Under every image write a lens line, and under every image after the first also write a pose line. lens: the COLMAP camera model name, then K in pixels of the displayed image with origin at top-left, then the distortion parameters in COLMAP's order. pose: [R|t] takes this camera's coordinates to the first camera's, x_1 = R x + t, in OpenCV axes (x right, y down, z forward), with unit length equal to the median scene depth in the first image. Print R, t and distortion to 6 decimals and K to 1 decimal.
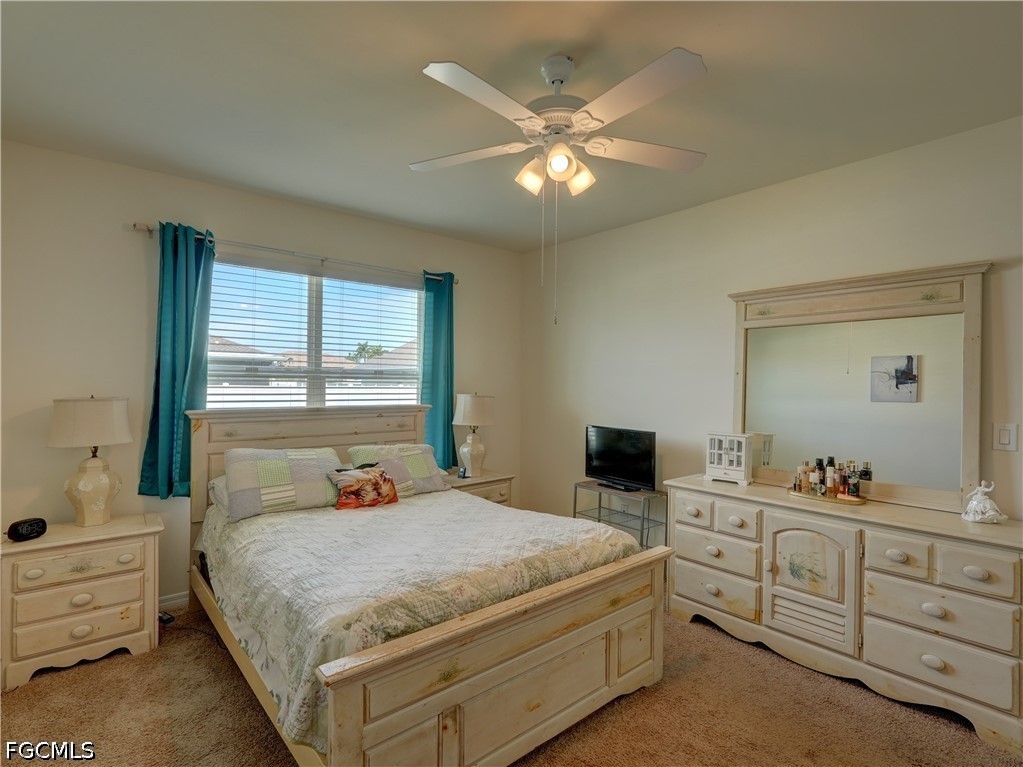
lens RADIAL K [[508.7, 0, 512.4], [0, 508.7, 379.8], [0, 0, 1]] dist [-0.013178, 0.004059]
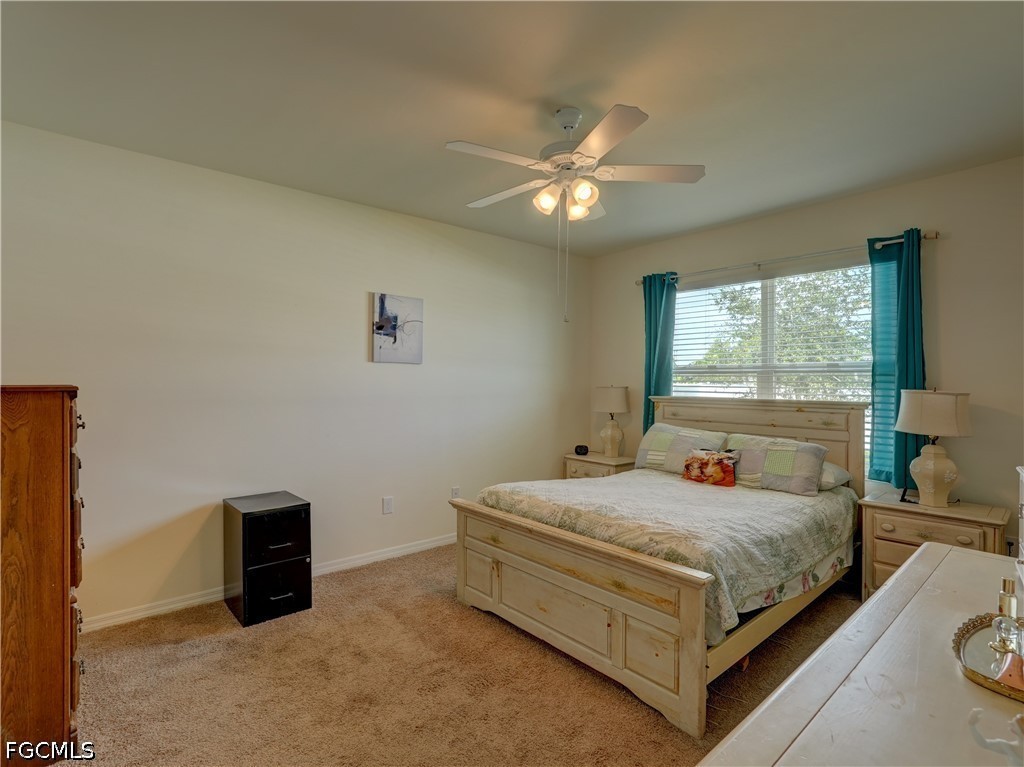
lens RADIAL K [[509.2, 0, 513.3], [0, 509.2, 383.0], [0, 0, 1]] dist [-0.013178, 0.004059]
pose [[0.008825, -0.007279, -0.999935, 1.083969], [-0.001782, 0.999972, -0.007295, 0.041658], [0.999959, 0.001846, 0.008812, 0.703166]]
